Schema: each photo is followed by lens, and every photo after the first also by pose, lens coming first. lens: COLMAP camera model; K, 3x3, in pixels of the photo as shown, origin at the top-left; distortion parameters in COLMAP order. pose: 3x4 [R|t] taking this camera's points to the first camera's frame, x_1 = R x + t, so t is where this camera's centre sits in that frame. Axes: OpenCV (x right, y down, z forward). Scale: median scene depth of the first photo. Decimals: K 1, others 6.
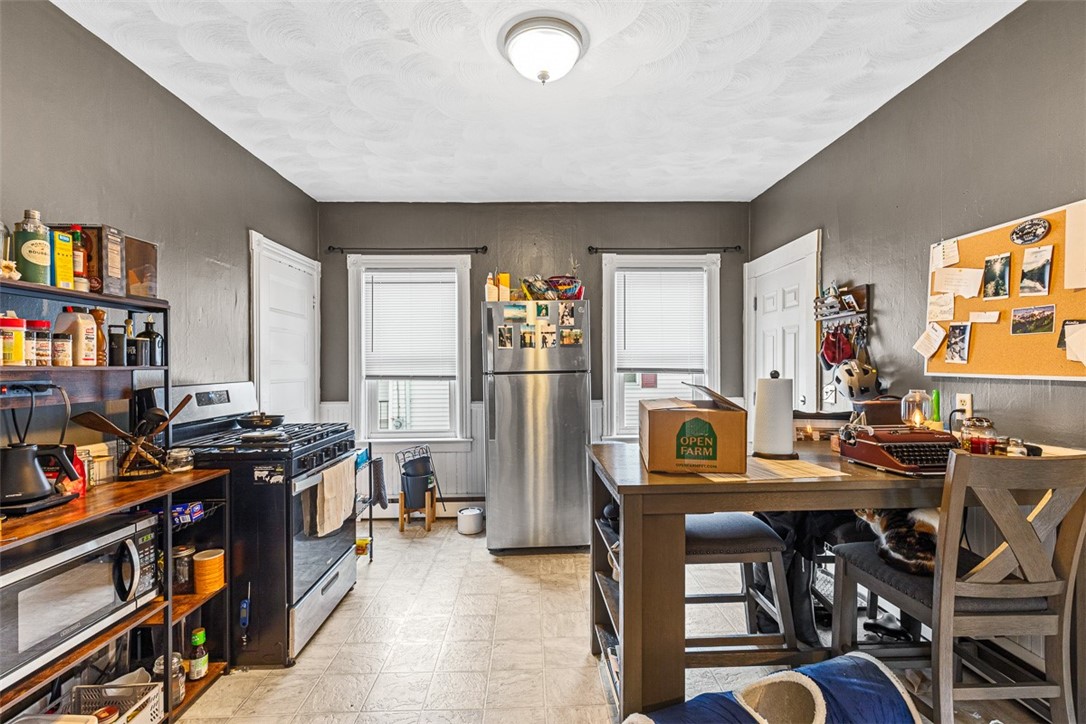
lens RADIAL K [[499.4, 0, 546.5], [0, 499.4, 364.3], [0, 0, 1]] dist [0.000816, -0.000295]
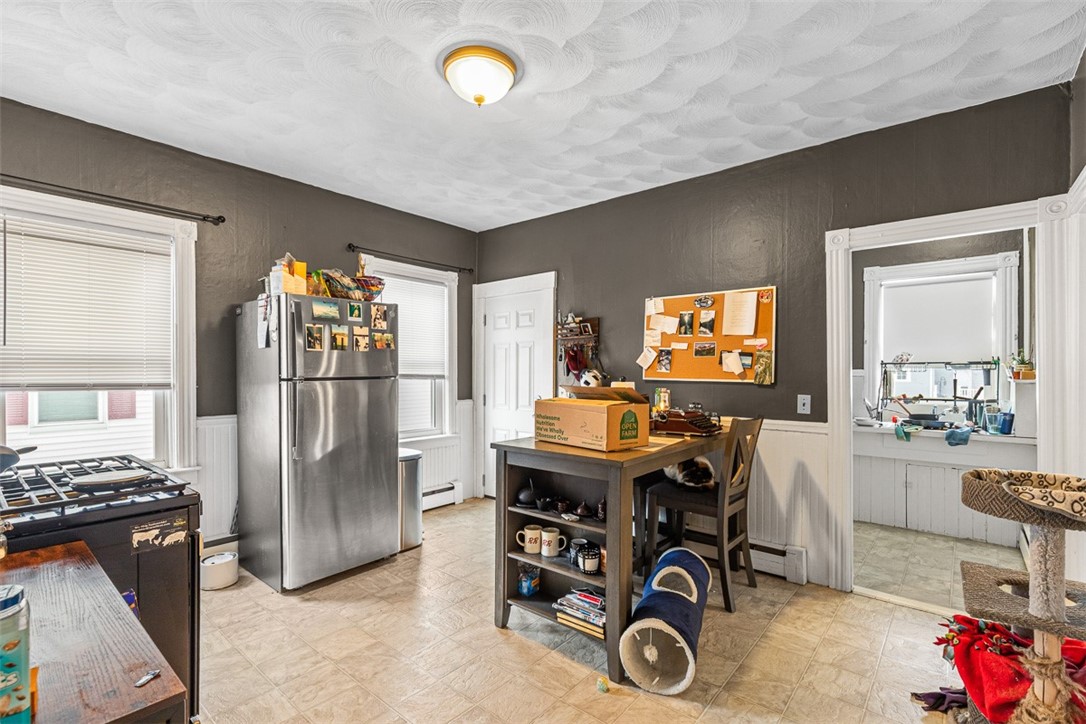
lens RADIAL K [[499.4, 0, 555.5], [0, 499.4, 370.2], [0, 0, 1]] dist [0.000816, -0.000295]
pose [[0.655692, 0.010794, 0.754952, -0.491018], [-0.010635, 0.999931, -0.005059, 0.002611], [-0.754954, -0.004712, 0.655761, 0.124488]]
